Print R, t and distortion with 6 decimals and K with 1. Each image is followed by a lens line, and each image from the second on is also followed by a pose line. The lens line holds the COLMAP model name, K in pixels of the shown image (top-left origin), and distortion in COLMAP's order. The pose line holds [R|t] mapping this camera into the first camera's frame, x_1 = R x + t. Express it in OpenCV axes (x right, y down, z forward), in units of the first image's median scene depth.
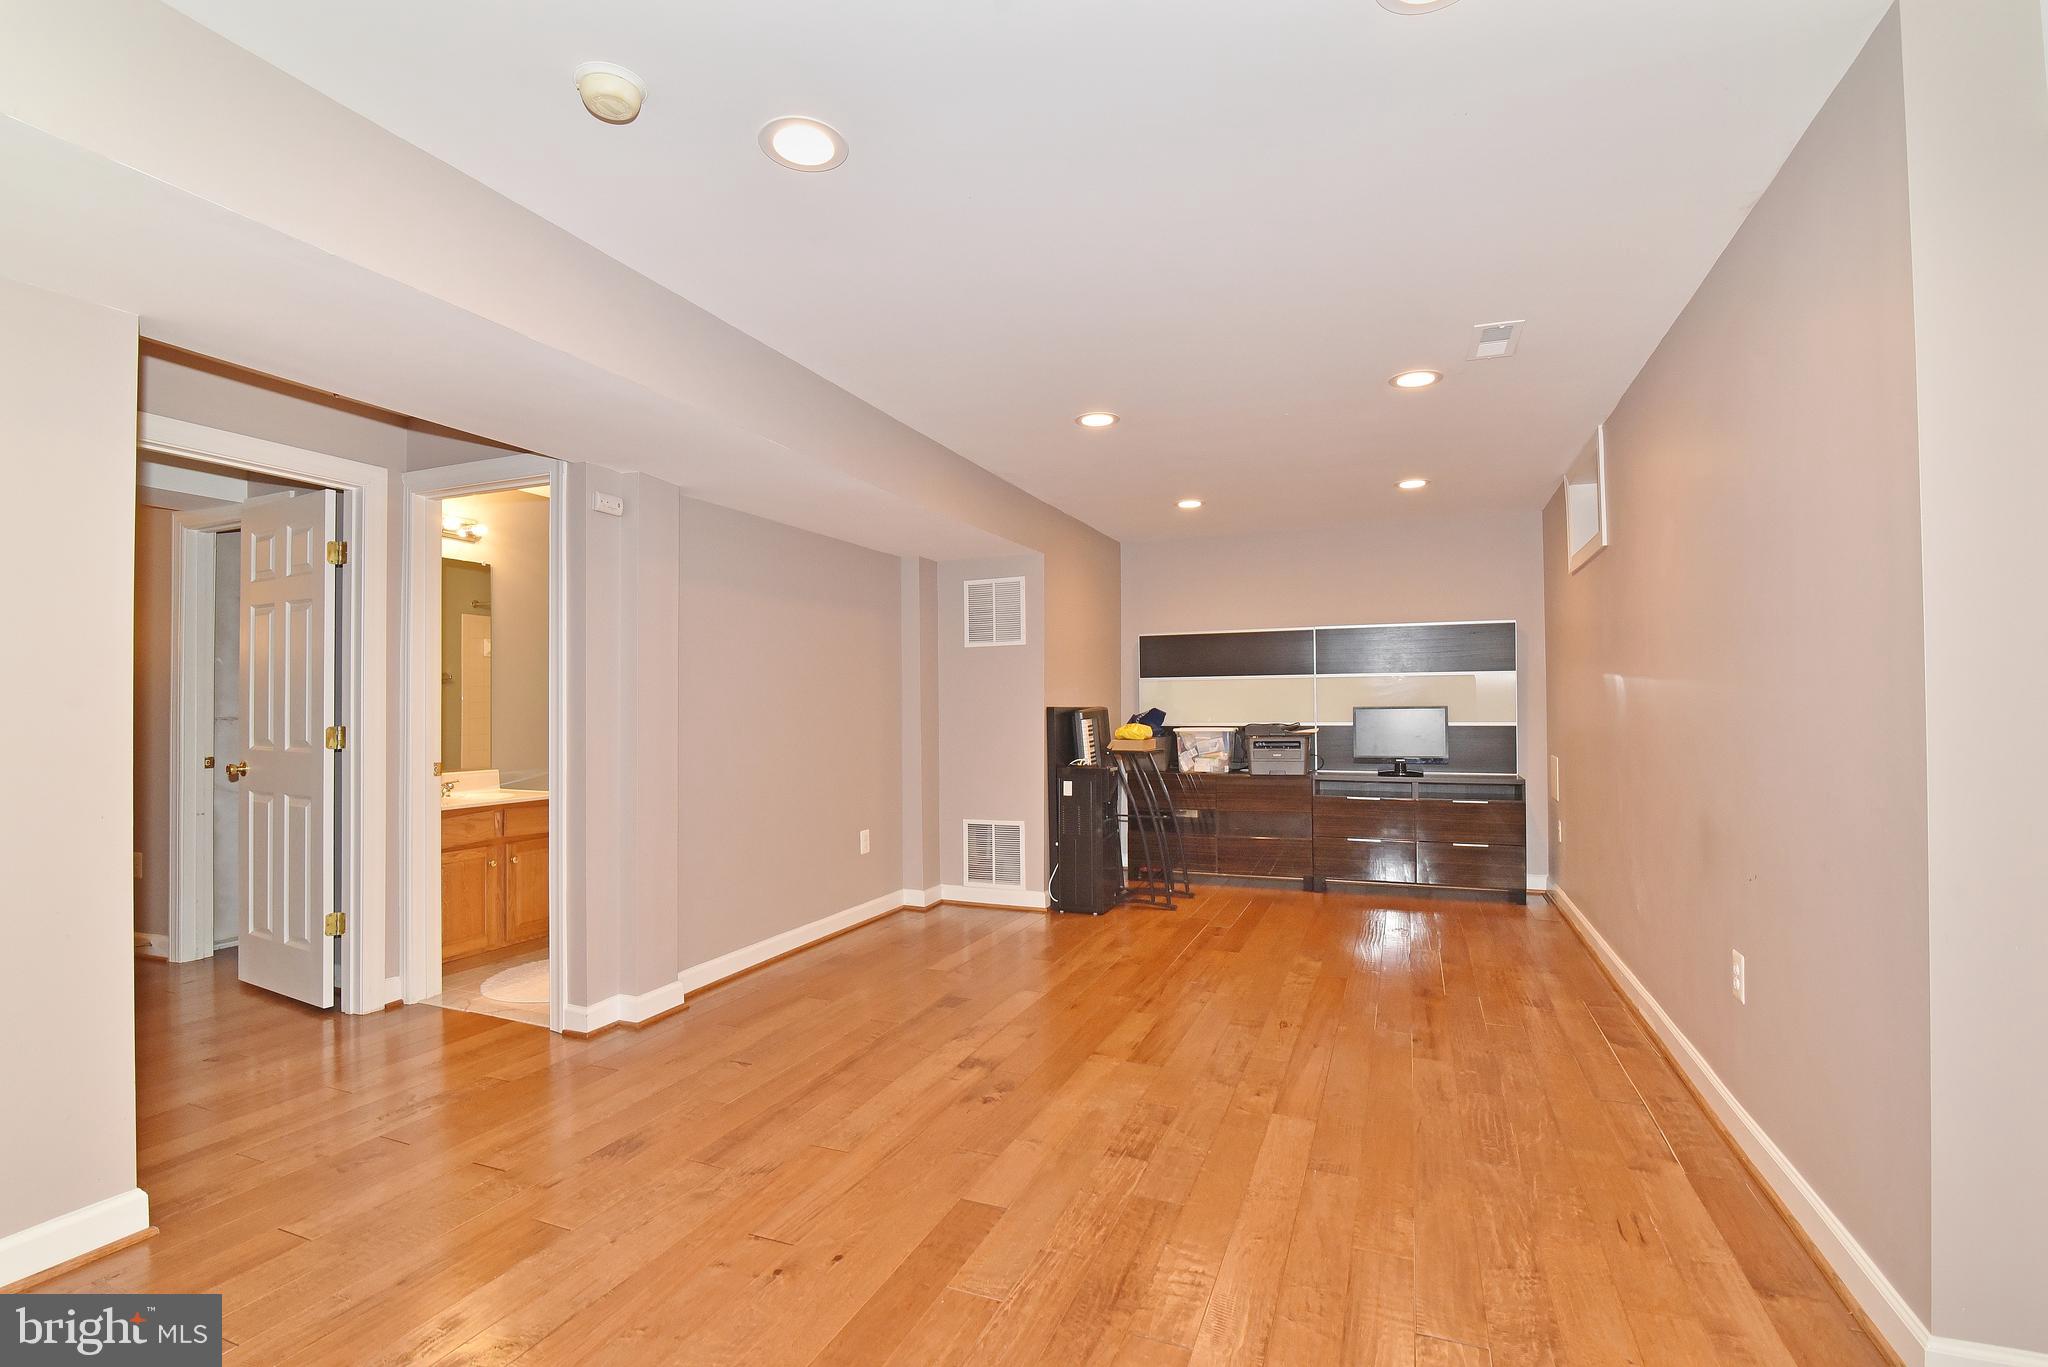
lens RADIAL K [[928.4, 0, 1017.7], [0, 928.4, 698.5], [0, 0, 1]] dist [-0.018106, 0.000277]
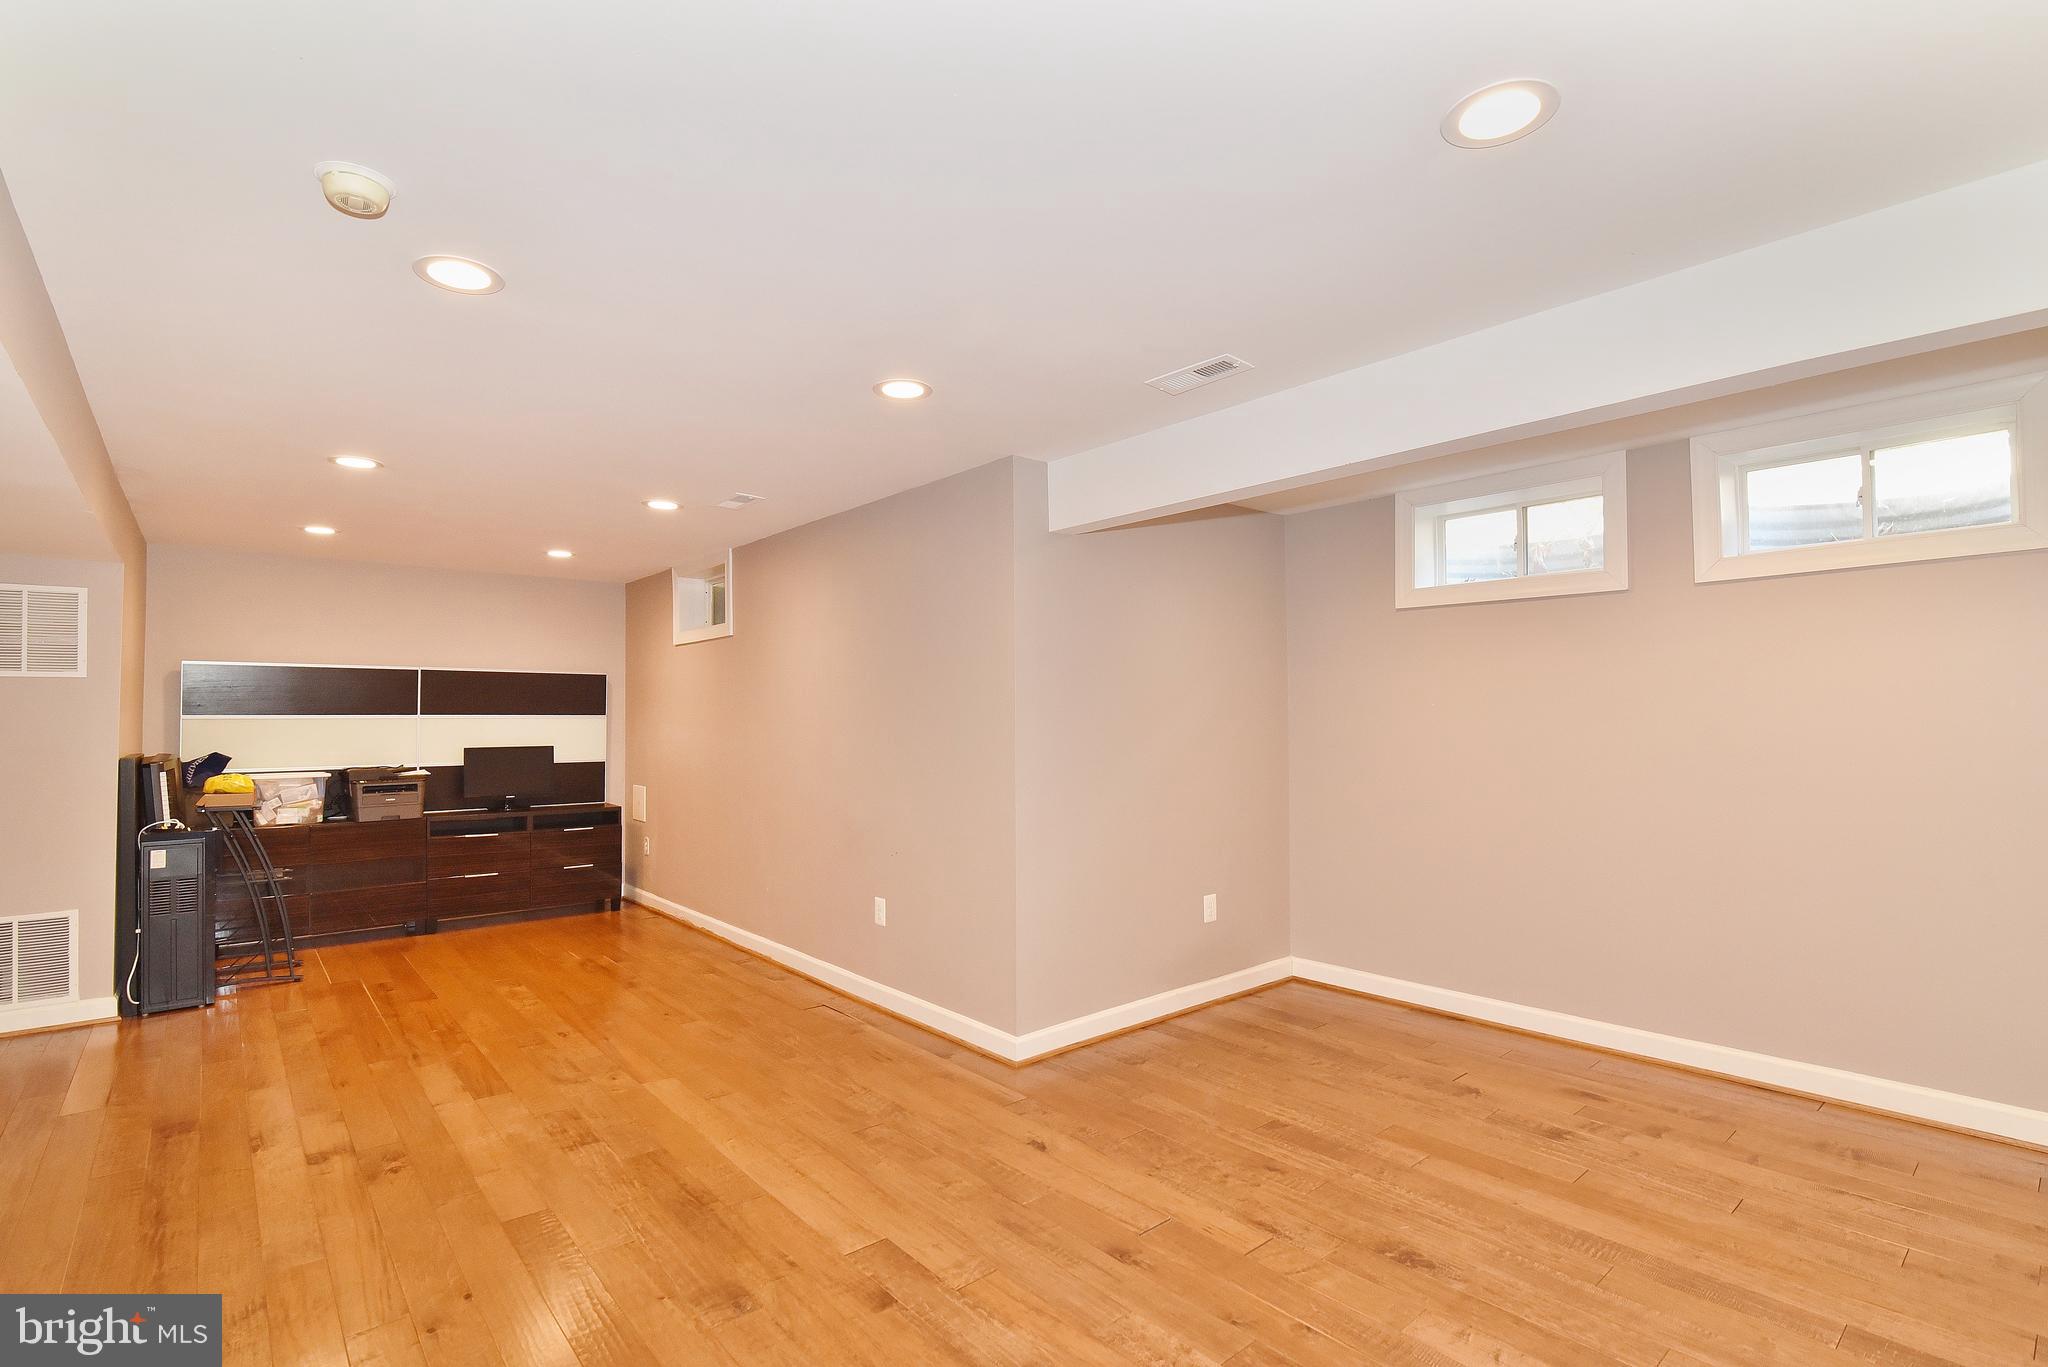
lens RADIAL K [[928.4, 0, 1017.7], [0, 928.4, 698.5], [0, 0, 1]] dist [-0.018106, 0.000277]
pose [[0.467653, 0.026145, 0.883525, -0.368156], [-0.007059, 0.999641, -0.025845, -0.033203], [-0.883884, 0.005850, 0.467670, -0.037558]]
